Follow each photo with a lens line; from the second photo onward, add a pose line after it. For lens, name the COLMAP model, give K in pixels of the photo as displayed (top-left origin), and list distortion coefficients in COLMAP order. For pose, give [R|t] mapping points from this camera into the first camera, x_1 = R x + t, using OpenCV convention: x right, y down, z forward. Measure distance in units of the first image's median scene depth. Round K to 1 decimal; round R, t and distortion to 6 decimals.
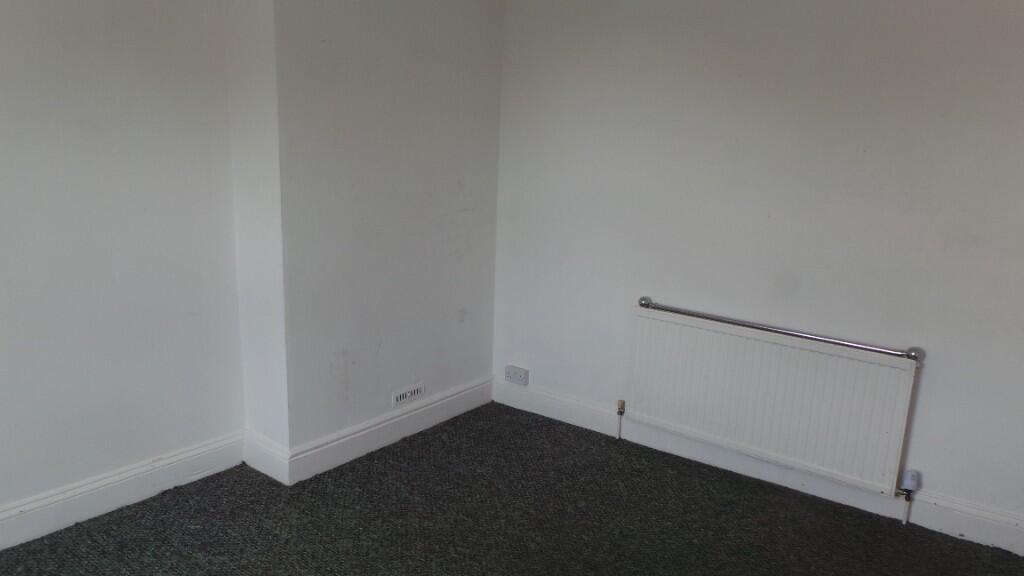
lens RADIAL K [[712.5, 0, 512.0], [0, 712.5, 288.0], [0, 0, 1]] dist [-0.000240, 0.000926]
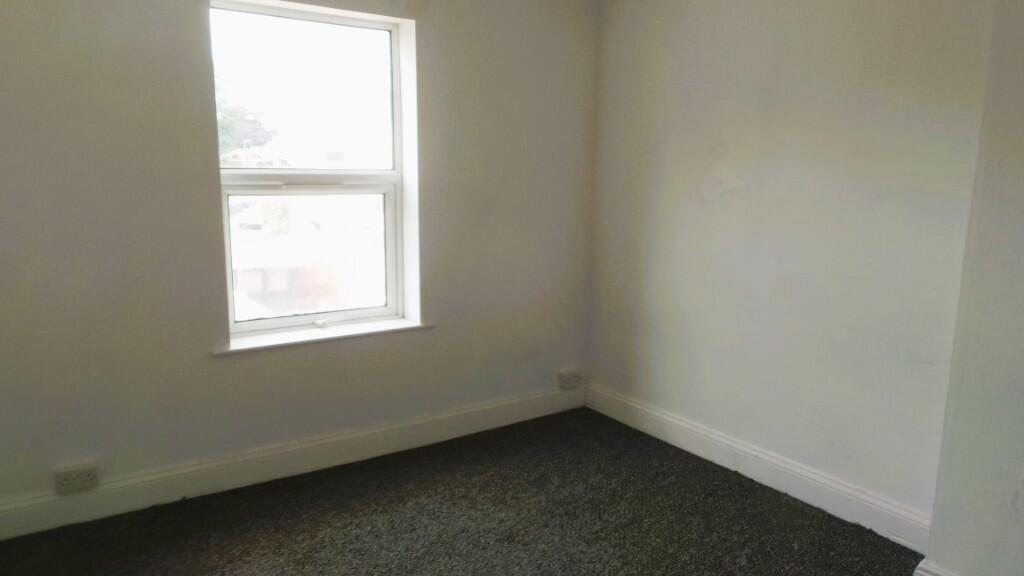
lens RADIAL K [[712.5, 0, 512.0], [0, 712.5, 288.0], [0, 0, 1]] dist [-0.000240, 0.000926]
pose [[-0.302481, 0.133408, -0.943773, 0.537750], [-0.210204, 0.956441, 0.202570, -0.124753], [0.929688, 0.259658, -0.261263, 0.729701]]
